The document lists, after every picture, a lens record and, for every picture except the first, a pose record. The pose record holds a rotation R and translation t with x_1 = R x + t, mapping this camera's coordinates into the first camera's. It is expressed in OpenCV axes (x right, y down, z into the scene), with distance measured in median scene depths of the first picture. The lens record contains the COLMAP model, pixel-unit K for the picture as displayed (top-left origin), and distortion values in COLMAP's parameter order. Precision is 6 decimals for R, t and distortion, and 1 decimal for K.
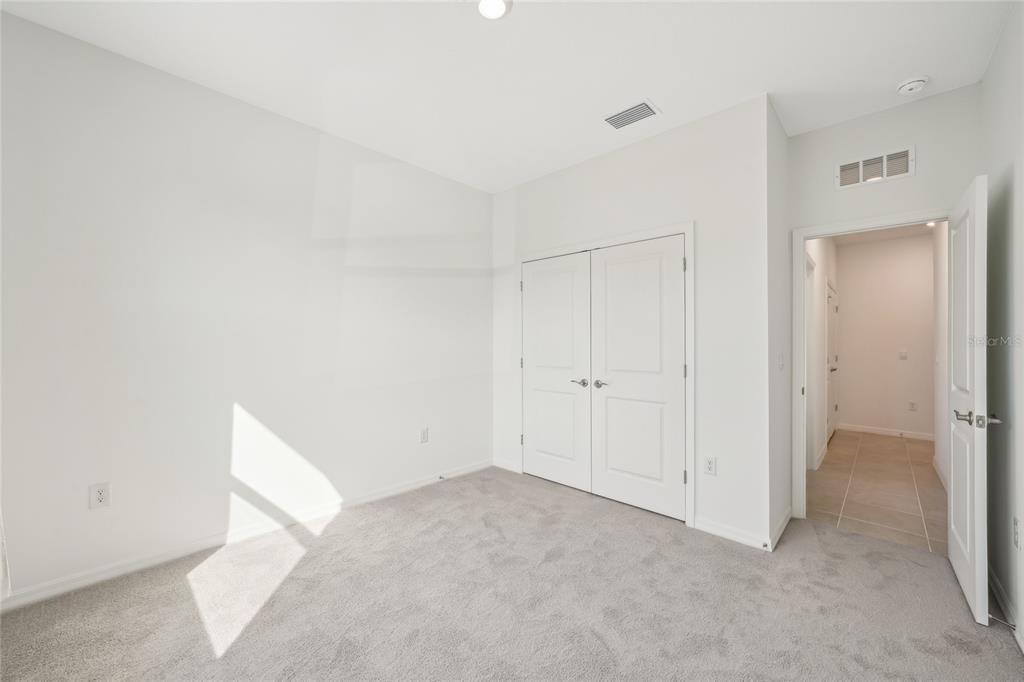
lens RADIAL K [[395.1, 0, 509.9], [0, 395.1, 343.8], [0, 0, 1]] dist [-0.009852, 0.000005]
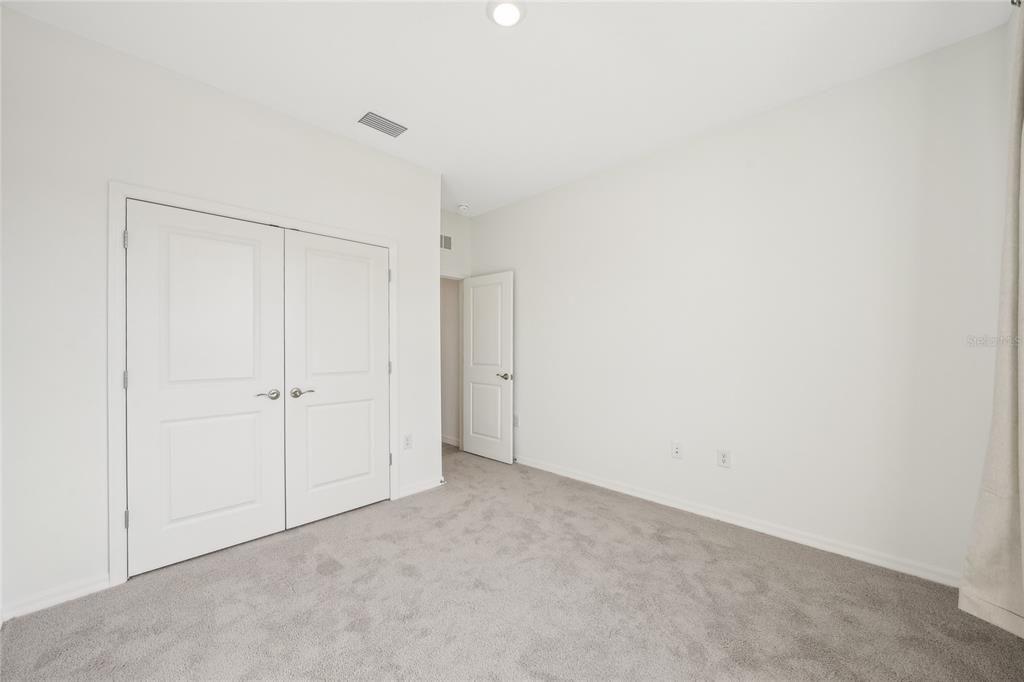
lens RADIAL K [[372.8, 0, 509.9], [0, 372.8, 341.1], [0, 0, 1]] dist [-0.022502, -0.000177]
pose [[0.014997, 0.005220, 0.999874, -0.634555], [0.002779, 0.999982, -0.005262, -0.001592], [-0.999884, 0.002857, 0.014982, 0.626873]]
